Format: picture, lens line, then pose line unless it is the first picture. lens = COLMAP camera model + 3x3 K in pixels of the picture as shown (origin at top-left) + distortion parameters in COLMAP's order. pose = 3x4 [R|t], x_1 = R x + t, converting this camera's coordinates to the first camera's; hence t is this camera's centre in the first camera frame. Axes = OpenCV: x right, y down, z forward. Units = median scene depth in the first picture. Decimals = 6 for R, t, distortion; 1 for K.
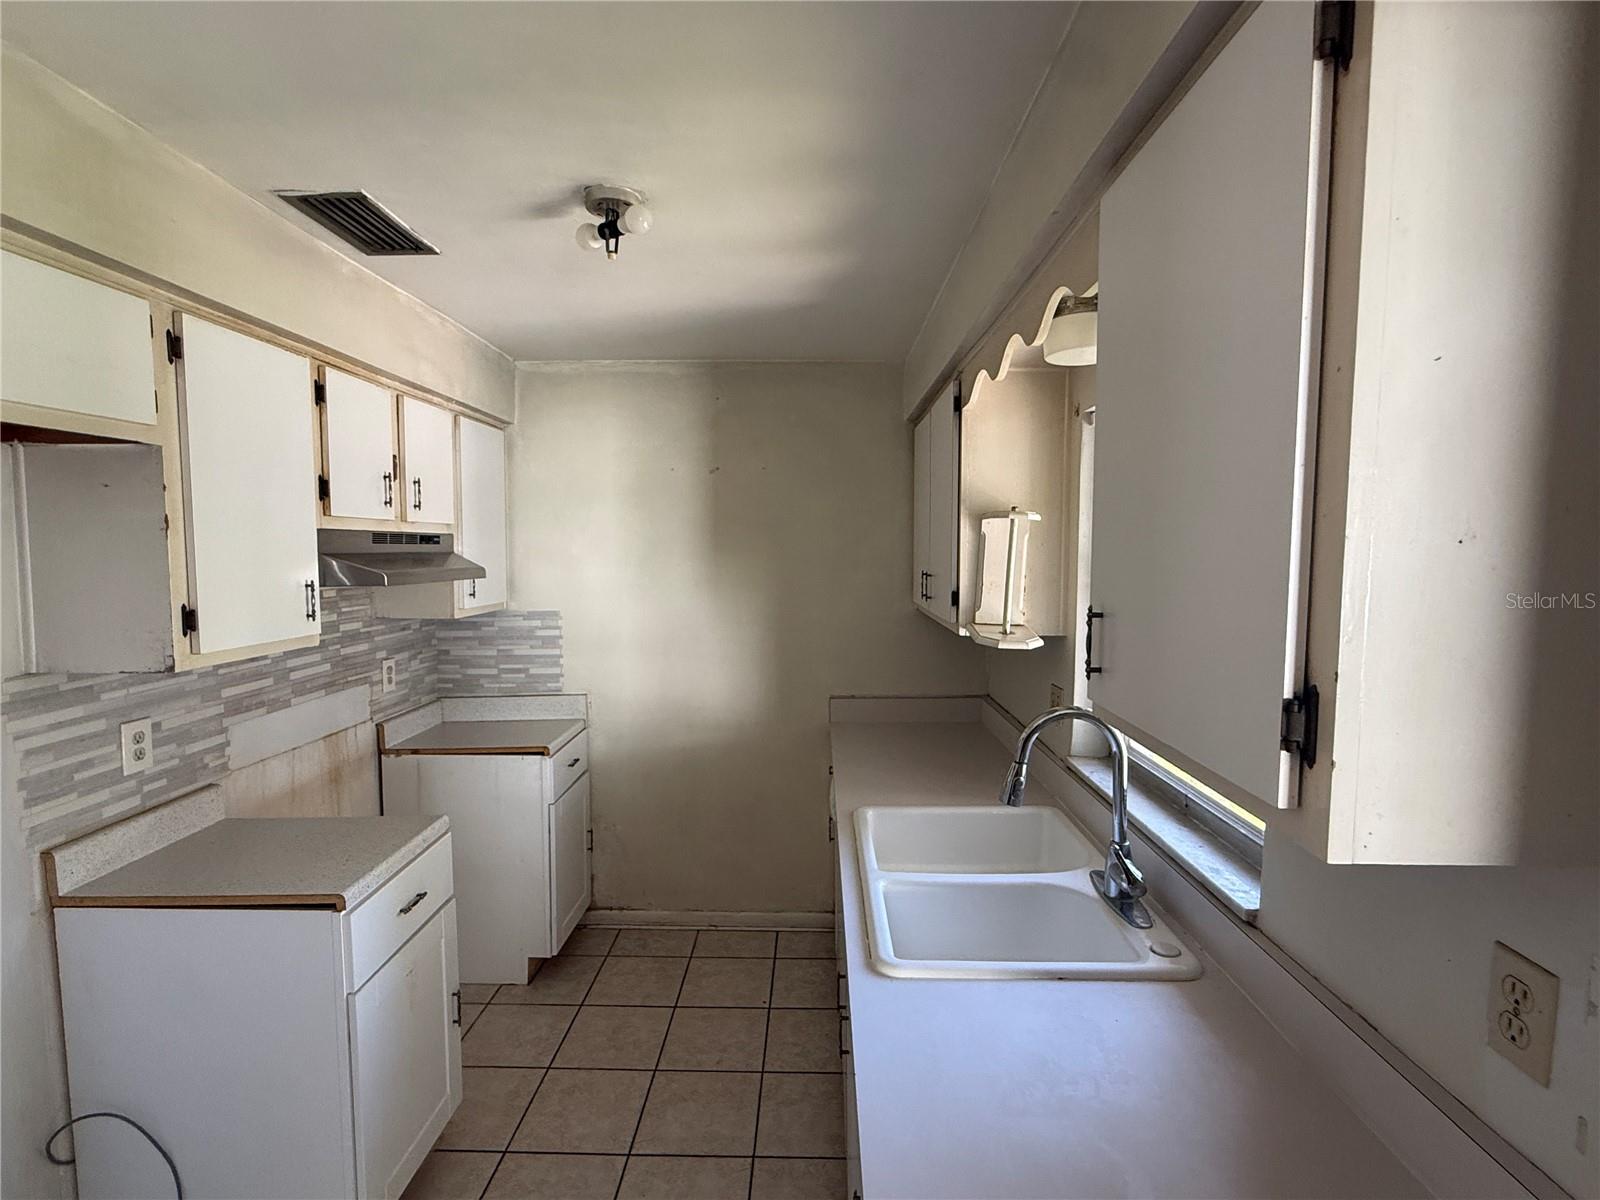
lens RADIAL K [[780.8, 0, 790.1], [0, 780.8, 604.2], [0, 0, 1]] dist [0.002907, 0.002200]
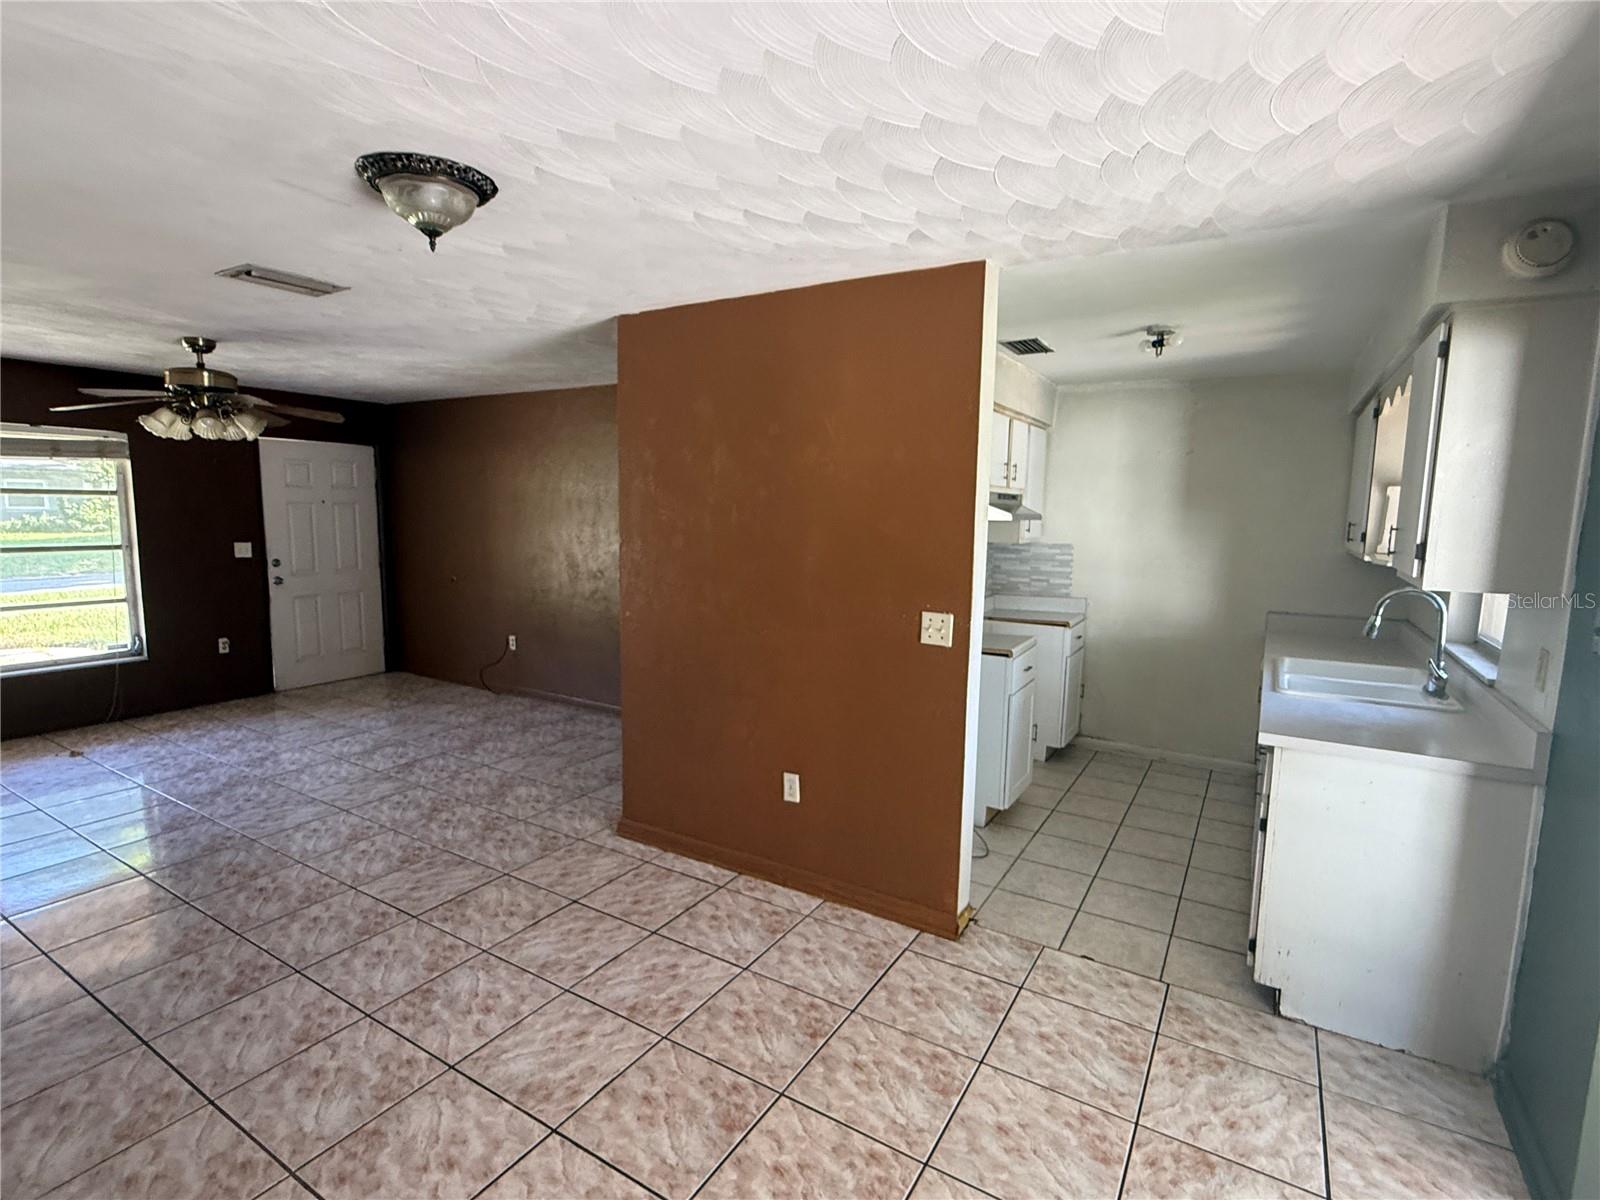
lens RADIAL K [[780.8, 0, 798.5], [0, 780.8, 604.3], [0, 0, 1]] dist [0.002907, 0.002200]
pose [[0.873669, 0.074704, -0.480752, -0.012890], [-0.051579, 0.996795, 0.061157, 0.069179], [0.483780, -0.028634, 0.874721, -0.725561]]
